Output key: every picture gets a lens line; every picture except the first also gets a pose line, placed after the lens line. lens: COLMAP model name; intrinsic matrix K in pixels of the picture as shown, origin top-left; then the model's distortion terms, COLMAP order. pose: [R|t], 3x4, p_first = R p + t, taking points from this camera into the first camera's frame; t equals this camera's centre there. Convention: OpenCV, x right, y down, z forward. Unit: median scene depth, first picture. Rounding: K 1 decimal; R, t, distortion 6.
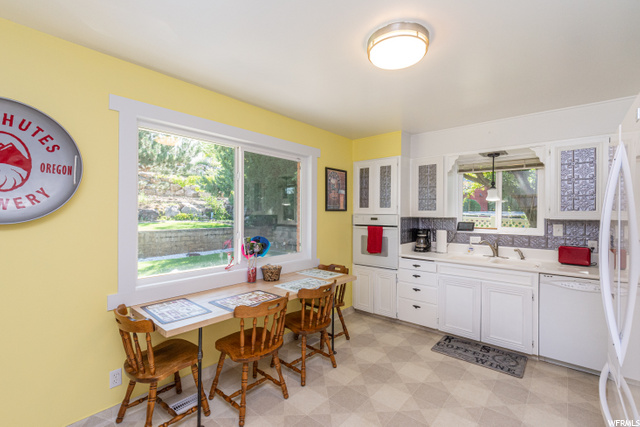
lens RADIAL K [[285.3, 0, 320.0], [0, 285.3, 213.5], [0, 0, 1]] dist [-0.000542, -0.000418]
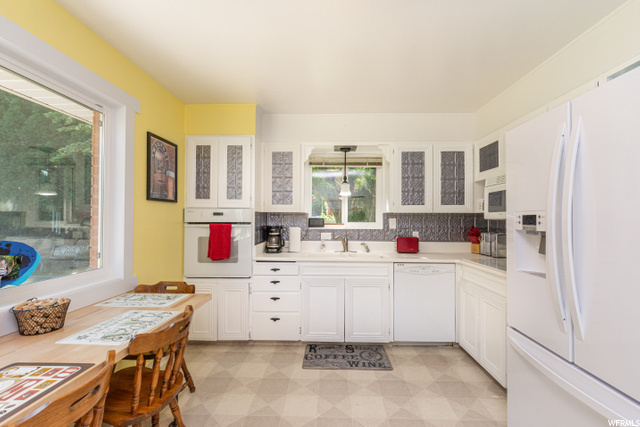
lens RADIAL K [[293.7, 0, 323.0], [0, 293.7, 214.9], [0, 0, 1]] dist [0.000831, -0.000406]
pose [[0.774136, 0.006932, 0.632981, -0.094425], [0.001221, 0.999922, -0.012444, 0.034309], [-0.633018, 0.010406, 0.774067, 0.247051]]
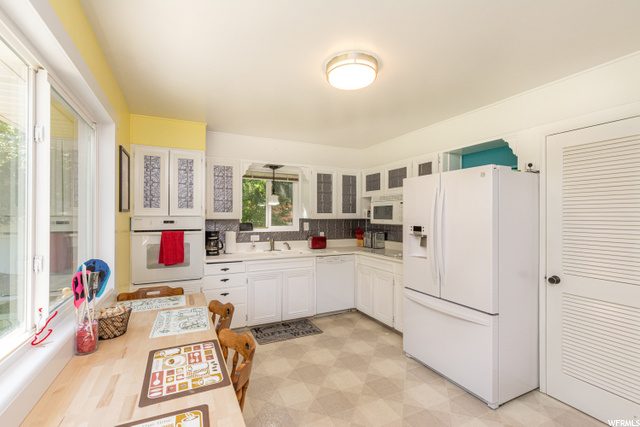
lens RADIAL K [[285.3, 0, 320.0], [0, 285.3, 213.5], [0, 0, 1]] dist [-0.000542, -0.000418]
pose [[0.391899, 0.002848, 0.920004, -0.417097], [0.000322, 0.999995, -0.003233, -0.002287], [-0.920008, 0.001563, 0.391896, 0.323055]]
